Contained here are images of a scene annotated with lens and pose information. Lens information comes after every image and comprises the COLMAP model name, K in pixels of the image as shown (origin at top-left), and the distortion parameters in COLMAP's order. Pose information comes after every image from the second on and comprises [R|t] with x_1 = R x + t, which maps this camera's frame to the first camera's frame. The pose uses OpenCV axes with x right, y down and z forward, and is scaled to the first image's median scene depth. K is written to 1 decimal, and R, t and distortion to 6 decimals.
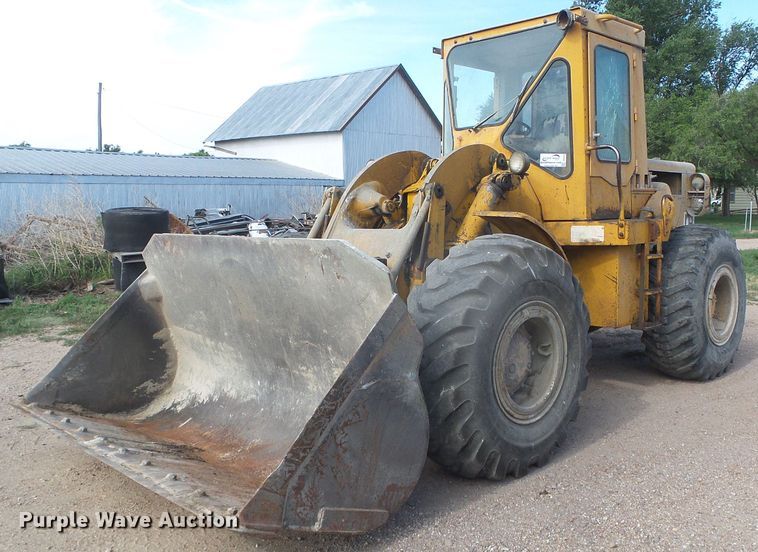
lens RADIAL K [[717.6, 0, 448.1], [0, 717.6, 289.5], [0, 0, 1]] dist [-0.022843, -0.006171]
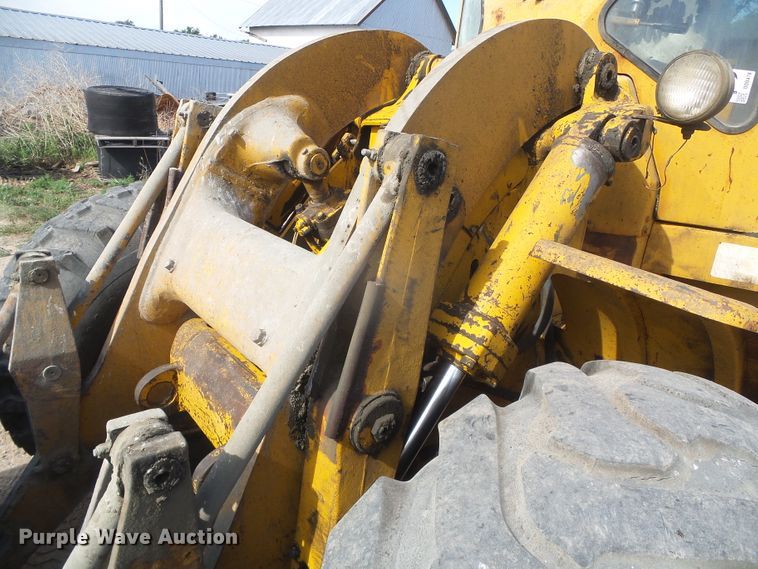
lens RADIAL K [[519.0, 0, 379.0], [0, 519.0, 284.5], [0, 0, 1]] dist [-0.012910, -0.003426]
pose [[0.986979, 0.131547, -0.092563, -0.006978], [-0.107191, 0.966969, 0.231261, -0.119021], [0.119927, -0.218328, 0.968478, 0.678894]]
